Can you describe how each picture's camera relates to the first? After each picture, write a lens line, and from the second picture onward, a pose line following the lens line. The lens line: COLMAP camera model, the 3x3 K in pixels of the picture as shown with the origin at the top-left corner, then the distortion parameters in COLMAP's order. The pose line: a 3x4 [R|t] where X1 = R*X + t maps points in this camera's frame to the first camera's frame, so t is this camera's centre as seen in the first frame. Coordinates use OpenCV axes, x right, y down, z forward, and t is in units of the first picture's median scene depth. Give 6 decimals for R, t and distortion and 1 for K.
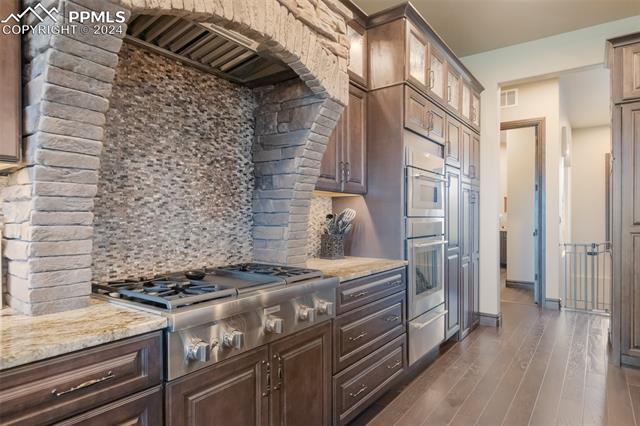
lens RADIAL K [[384.2, 0, 320.3], [0, 384.2, 216.7], [0, 0, 1]] dist [0.002939, 0.000331]
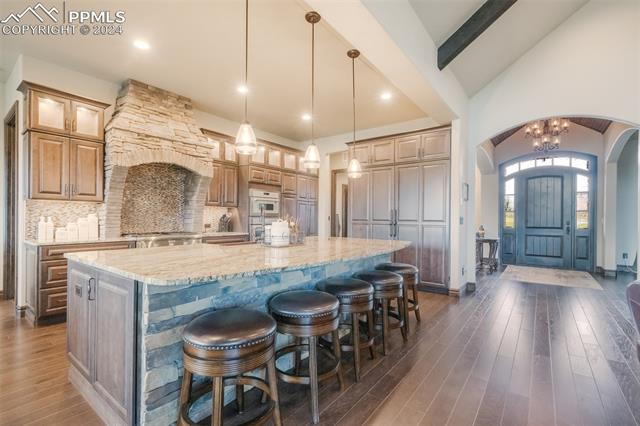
lens RADIAL K [[291.6, 0, 320.1], [0, 291.6, 214.5], [0, 0, 1]] dist [-0.004811, -0.000860]
pose [[0.999833, 0.007938, -0.016479, 0.700070], [-0.008087, 0.999927, -0.009011, 0.003642], [0.016406, 0.009143, 0.999824, -0.908236]]
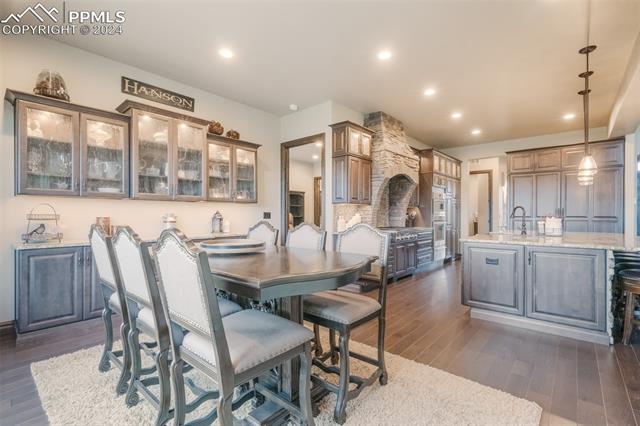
lens RADIAL K [[291.6, 0, 322.0], [0, 291.6, 216.4], [0, 0, 1]] dist [-0.004811, -0.000860]
pose [[0.995942, 0.000721, -0.089996, -0.453905], [-0.000119, 0.999978, 0.006695, 0.003660], [0.089999, -0.006658, 0.995920, -1.420434]]
